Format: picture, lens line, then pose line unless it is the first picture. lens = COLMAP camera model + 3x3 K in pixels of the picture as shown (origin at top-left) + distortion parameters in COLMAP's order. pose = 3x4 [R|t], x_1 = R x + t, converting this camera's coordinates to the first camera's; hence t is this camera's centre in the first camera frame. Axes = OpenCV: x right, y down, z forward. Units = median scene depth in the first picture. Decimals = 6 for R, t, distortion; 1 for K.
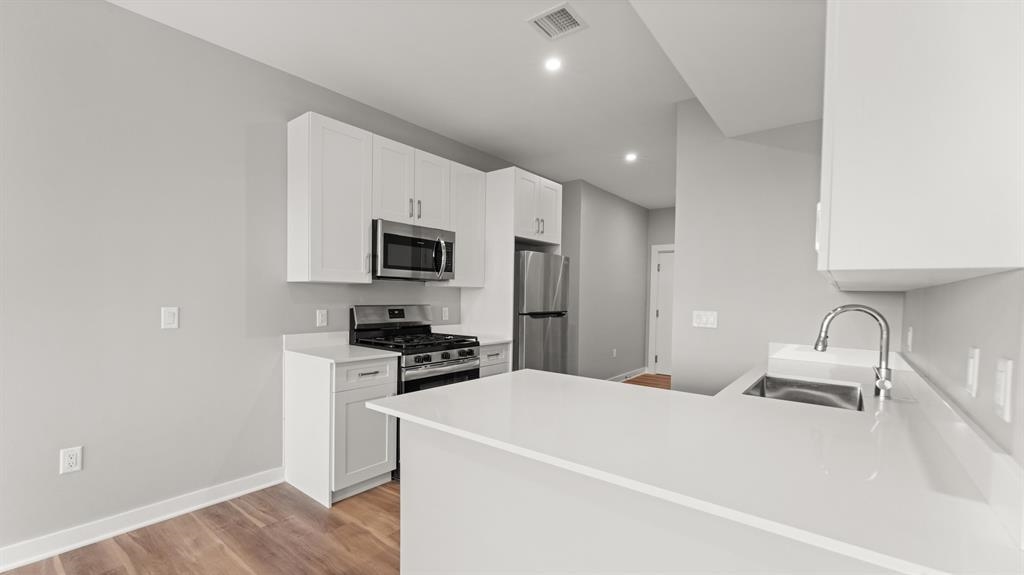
lens RADIAL K [[430.8, 0, 498.7], [0, 430.8, 305.4], [0, 0, 1]] dist [-0.000591, -0.001035]
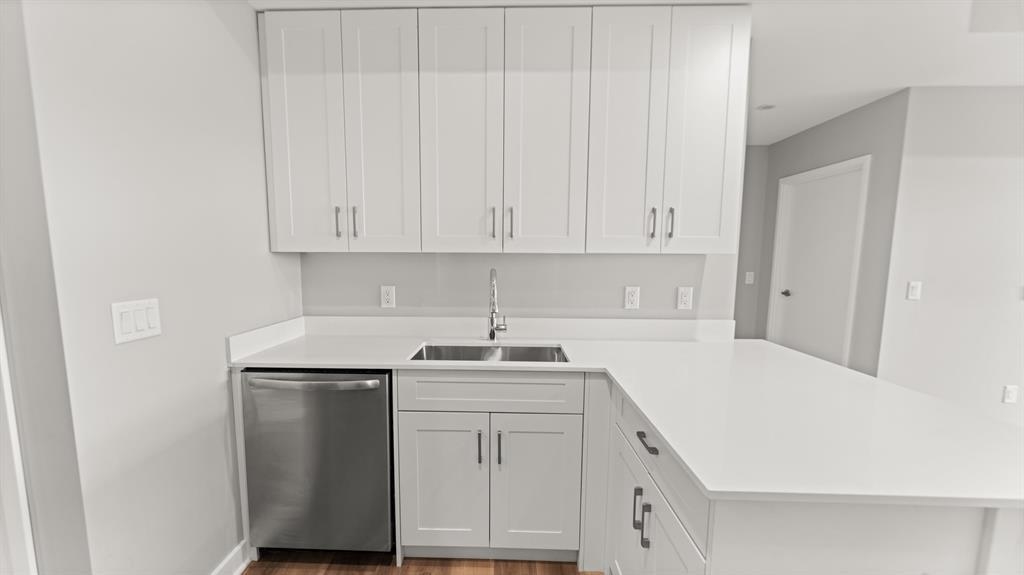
lens RADIAL K [[430.8, 0, 498.7], [0, 430.8, 305.4], [0, 0, 1]] dist [-0.000591, -0.001035]
pose [[-0.611664, -0.114733, 0.782754, -0.060782], [0.000549, 0.989366, 0.145446, -0.040660], [-0.791118, 0.089394, -0.605096, 0.935475]]
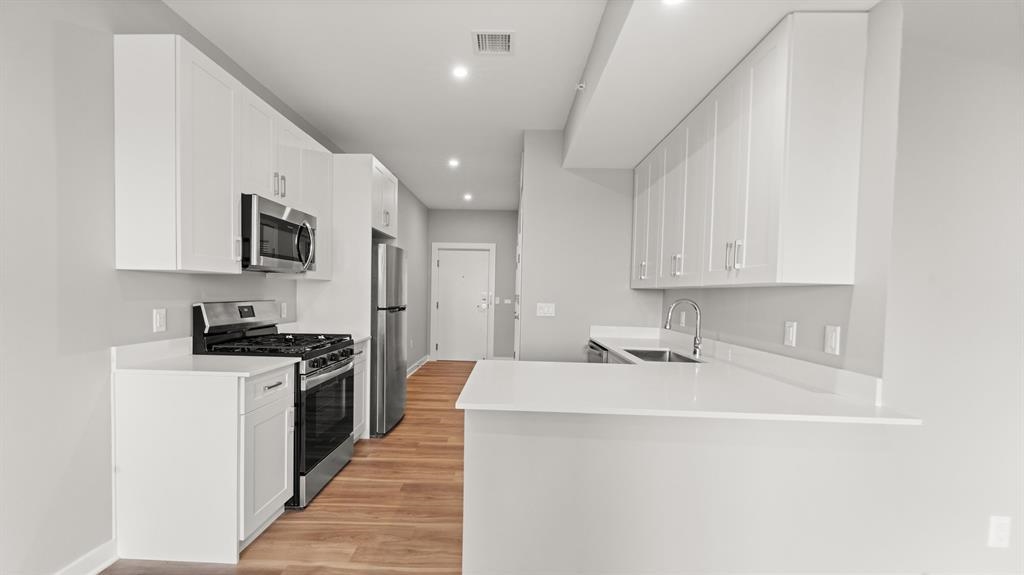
lens RADIAL K [[430.8, 0, 498.7], [0, 430.8, 305.4], [0, 0, 1]] dist [-0.000591, -0.001035]
pose [[0.794610, -0.016950, 0.606884, -0.380272], [0.004780, 0.999754, 0.021665, -0.008512], [-0.607101, -0.014315, 0.794495, 0.079400]]
